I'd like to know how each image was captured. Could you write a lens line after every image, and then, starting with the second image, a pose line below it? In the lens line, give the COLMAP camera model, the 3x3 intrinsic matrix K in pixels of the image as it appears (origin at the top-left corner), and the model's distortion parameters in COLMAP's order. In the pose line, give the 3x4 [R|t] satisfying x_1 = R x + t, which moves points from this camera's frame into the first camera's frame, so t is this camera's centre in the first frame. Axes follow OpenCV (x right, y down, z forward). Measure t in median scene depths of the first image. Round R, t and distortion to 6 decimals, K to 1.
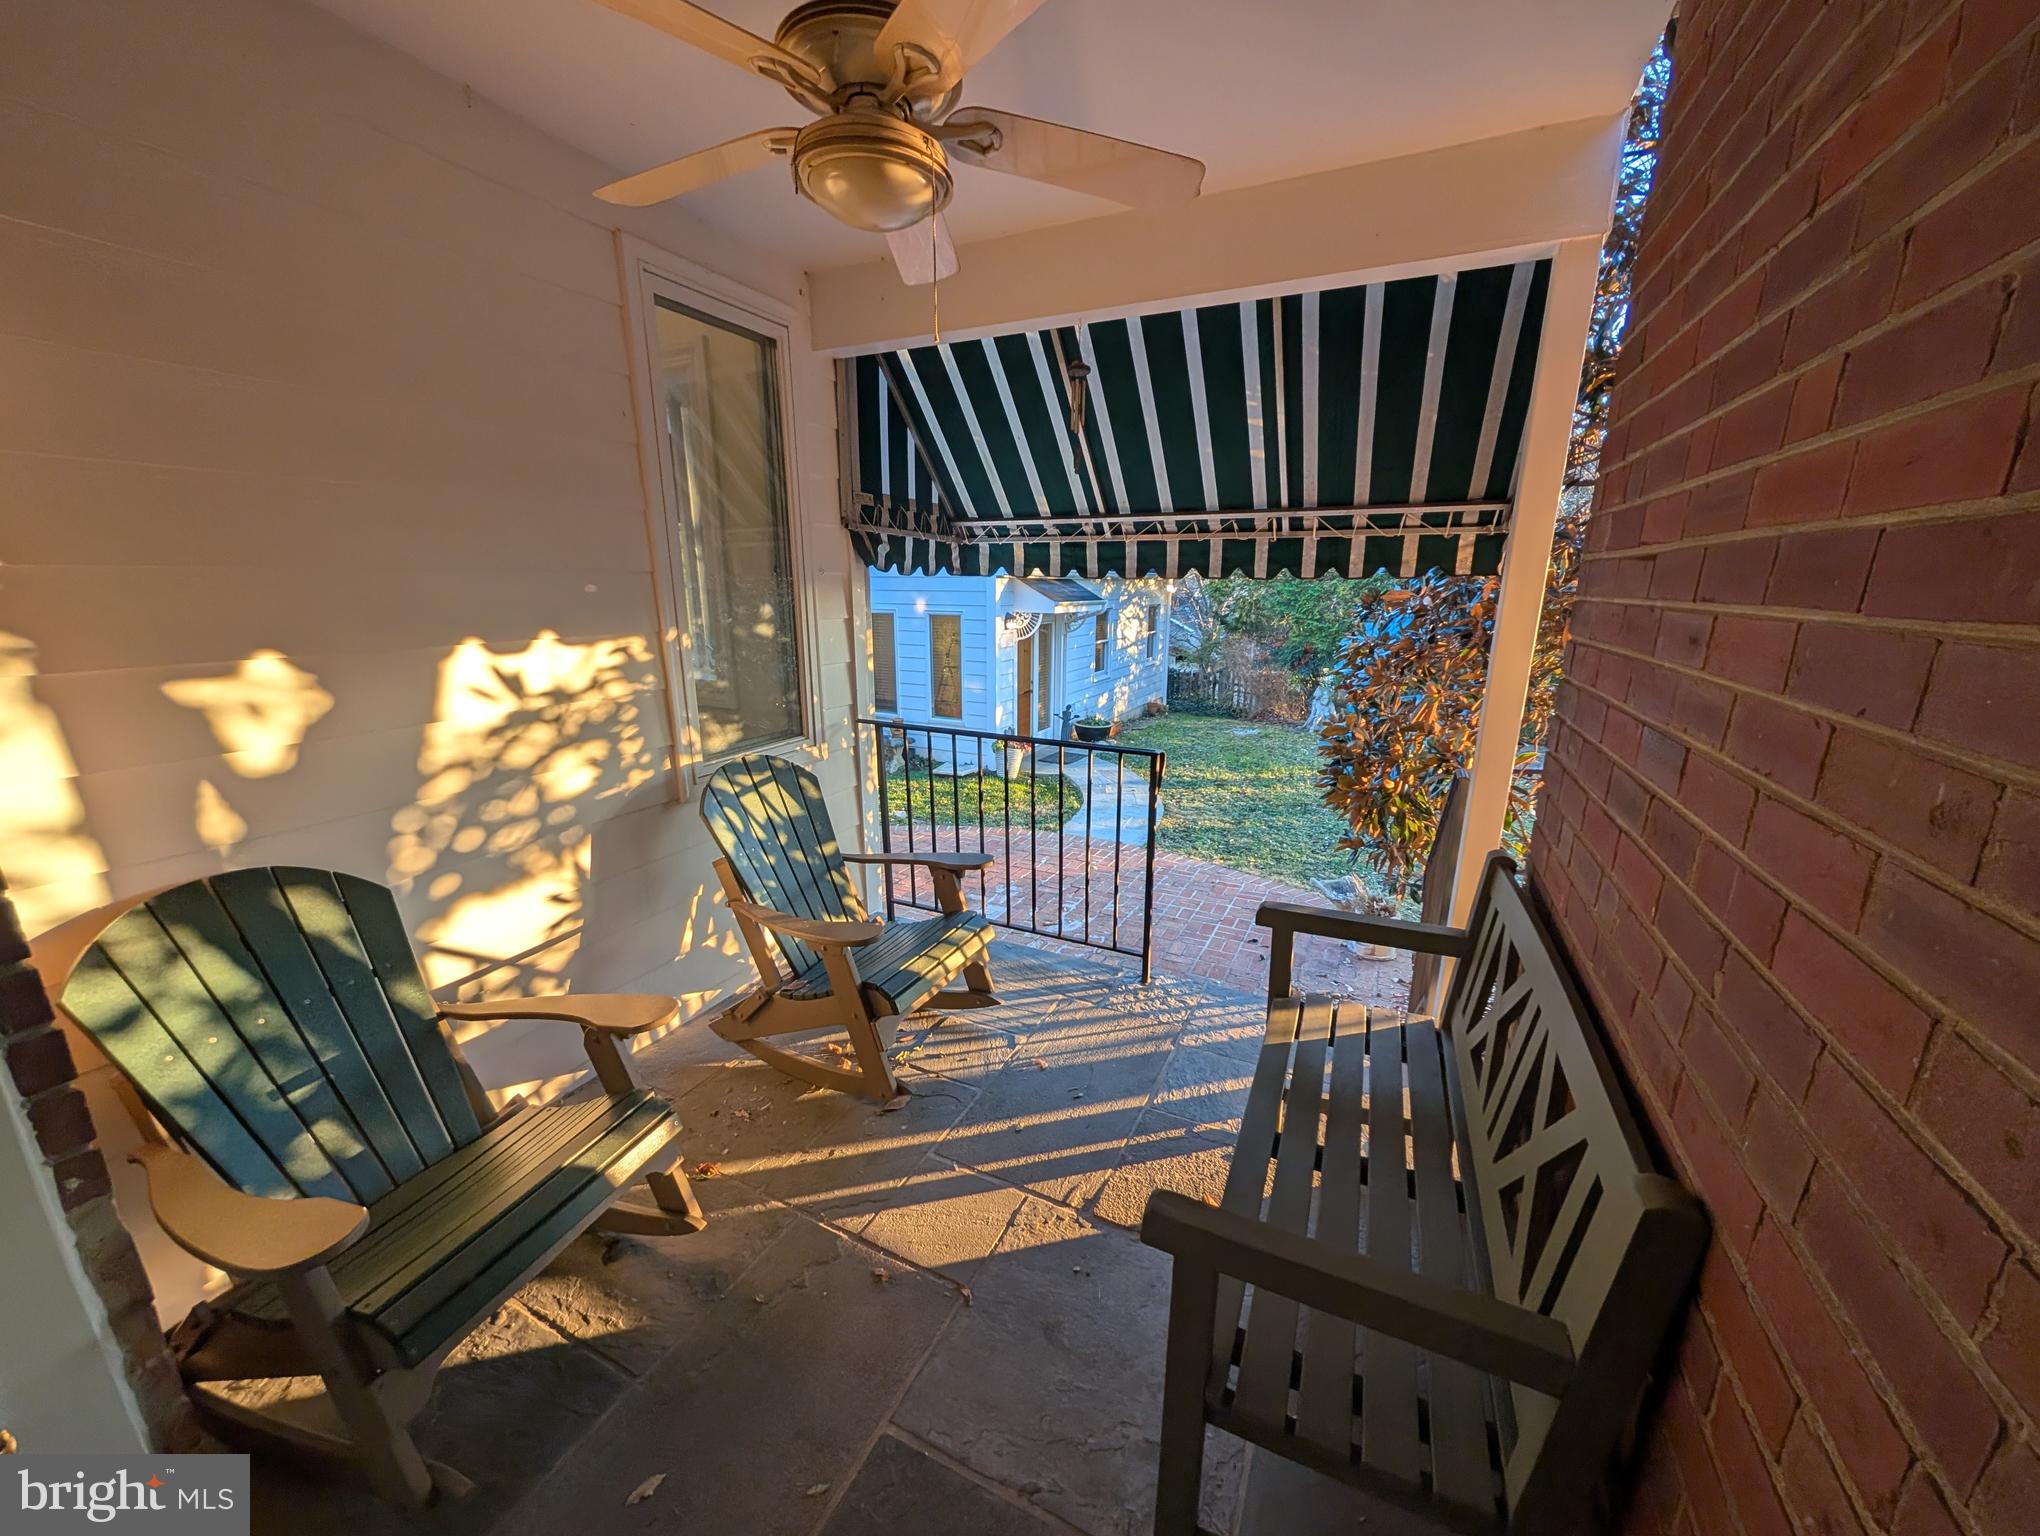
lens RADIAL K [[765.3, 0, 1029.3], [0, 765.3, 773.3], [0, 0, 1]] dist [0.000258, 0.000341]
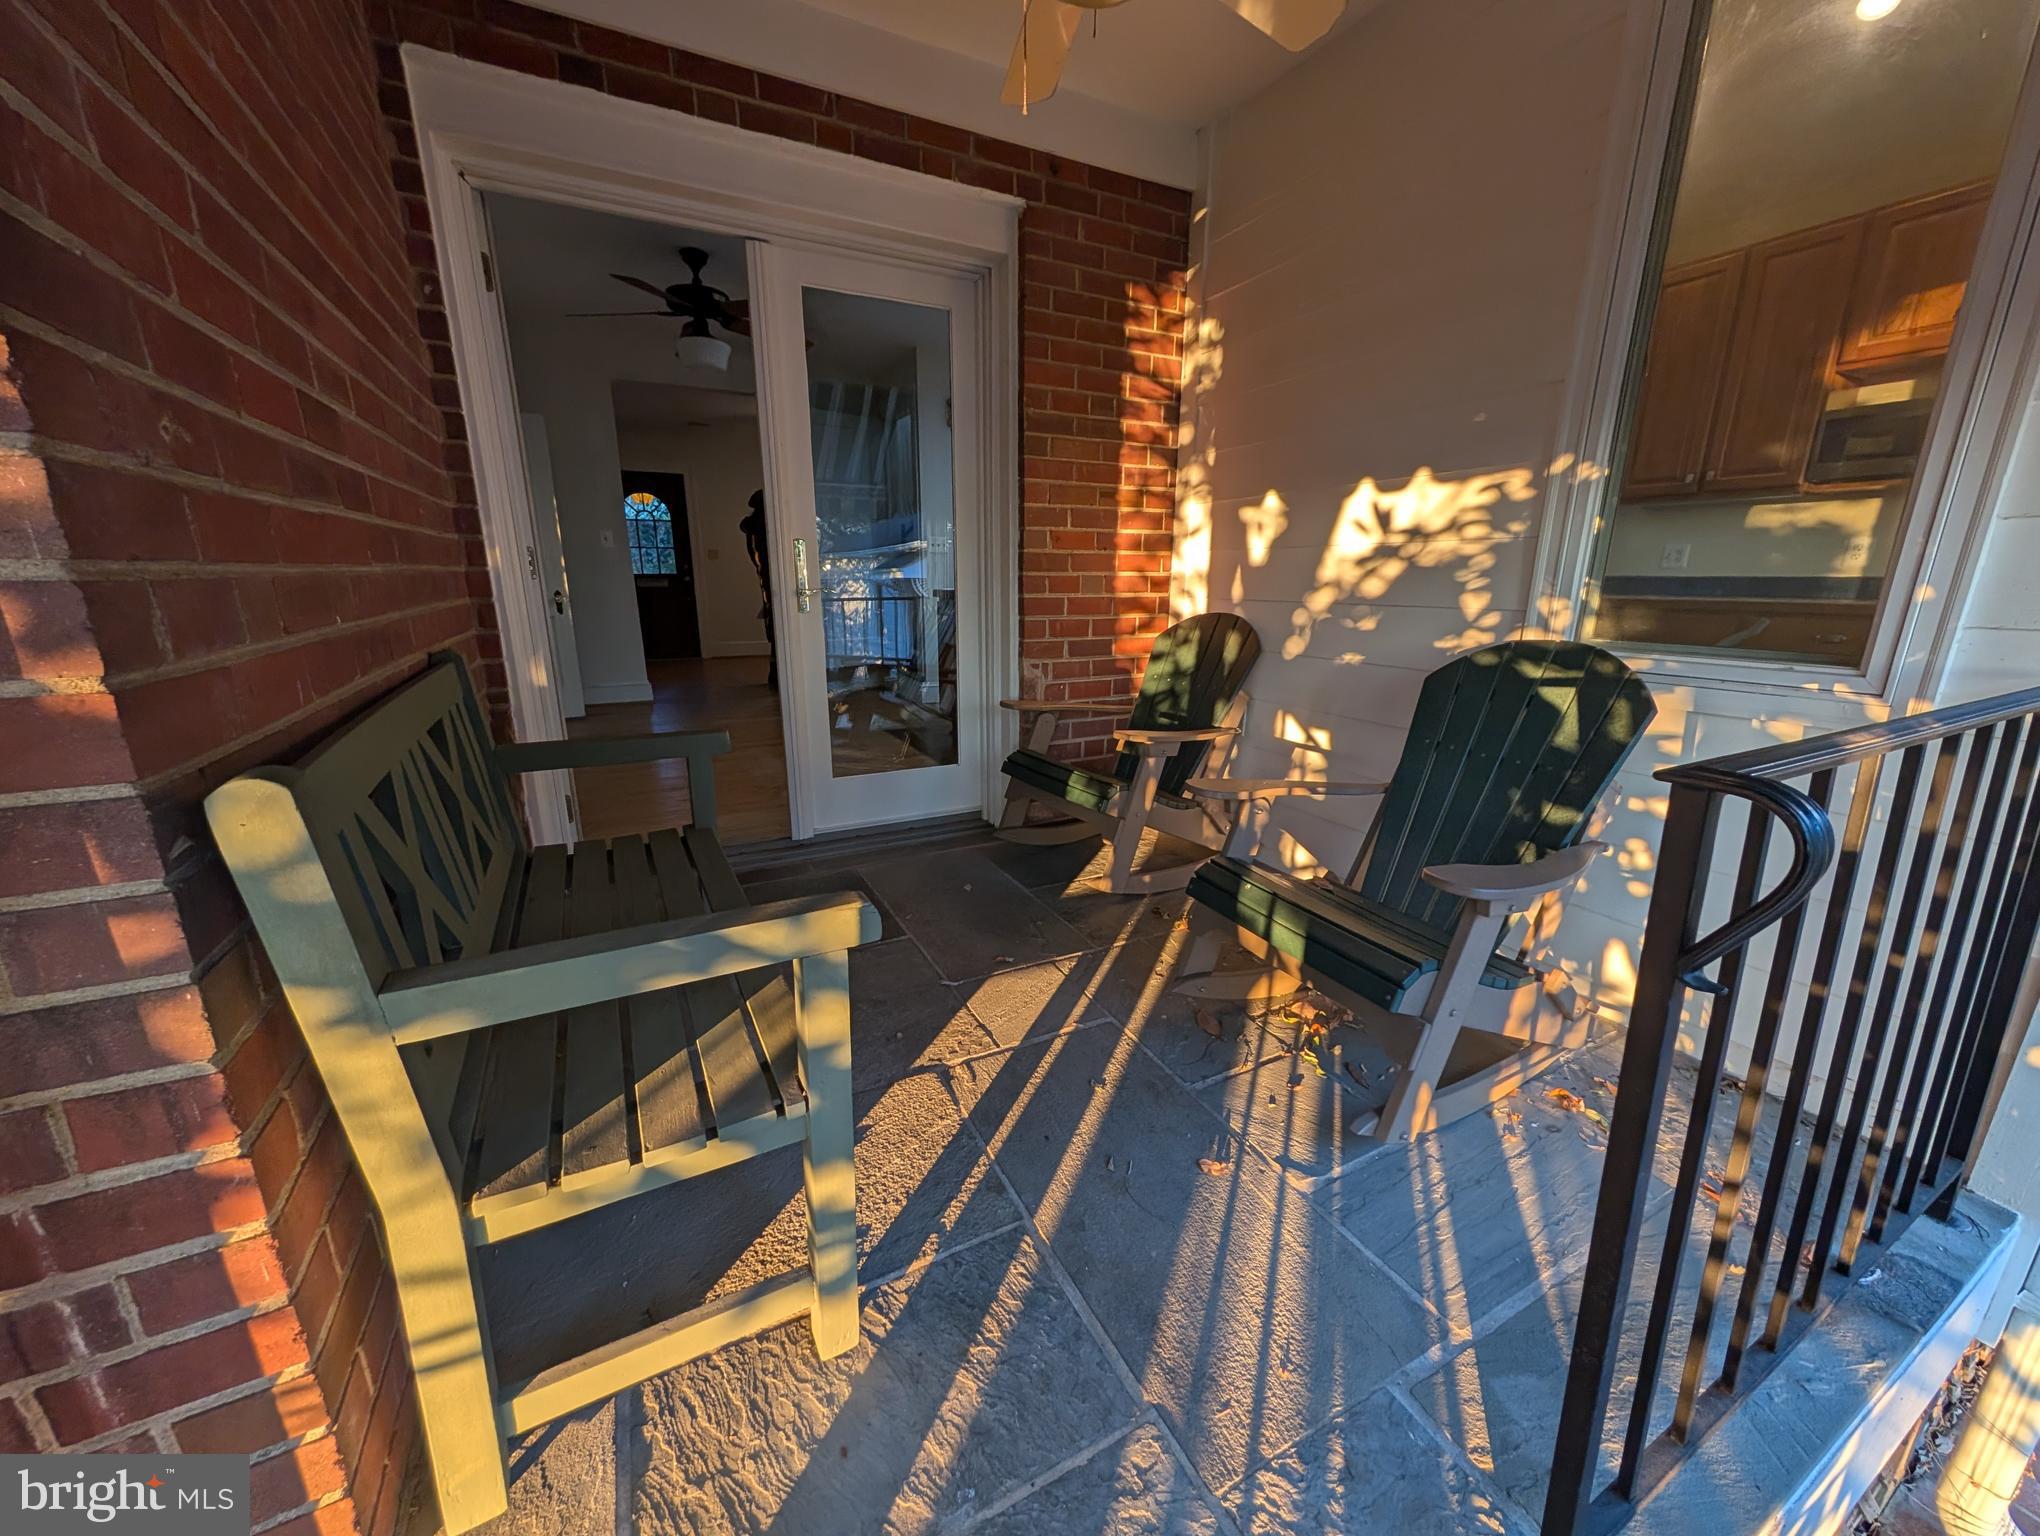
lens RADIAL K [[765.3, 0, 1018.2], [0, 765.3, 770.5], [0, 0, 1]] dist [0.000258, 0.000341]
pose [[-0.606698, 0.184431, -0.773241, 0.447827], [-0.205648, 0.903186, 0.376780, -0.071154], [0.767871, 0.387608, -0.510034, 0.959465]]
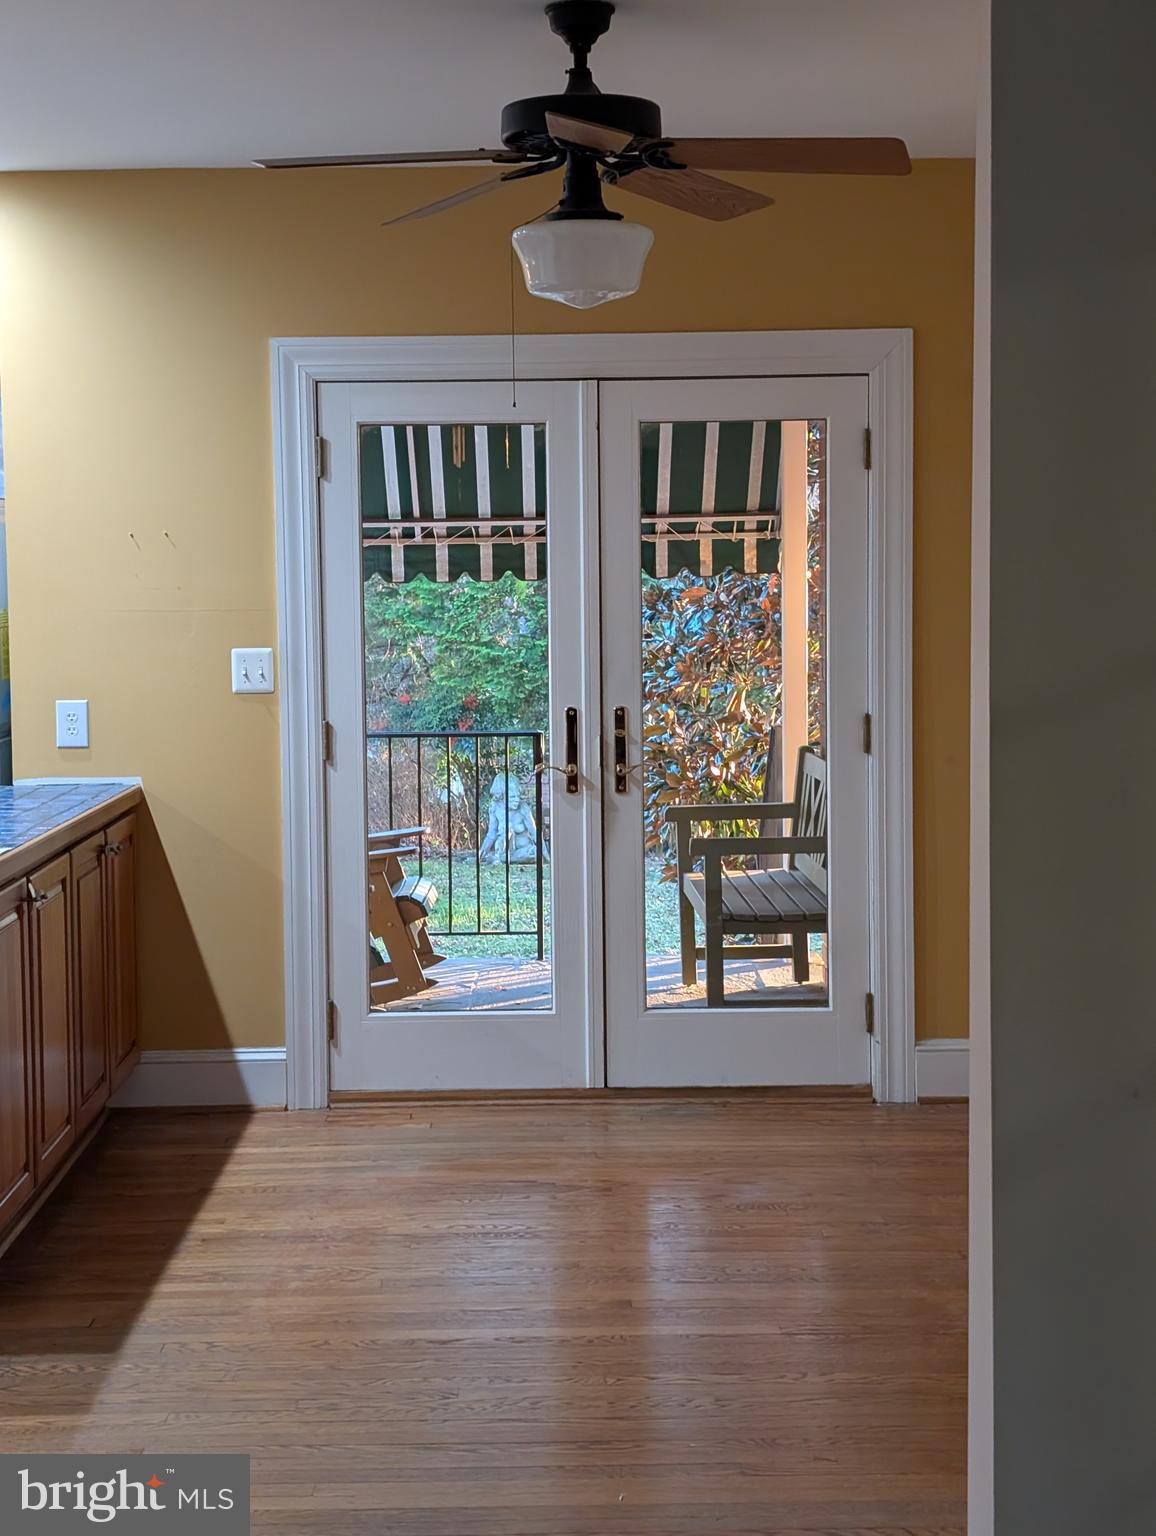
lens RADIAL K [[2391.8, 0, 587.0], [0, 2391.8, 690.2], [0, 0, 1]] dist [0.232696, 0.000000]
pose [[0.896796, -0.043572, 0.440294, -1.289358], [0.127937, 0.978165, -0.163783, 0.485443], [-0.423544, 0.203210, 0.882789, -2.104923]]
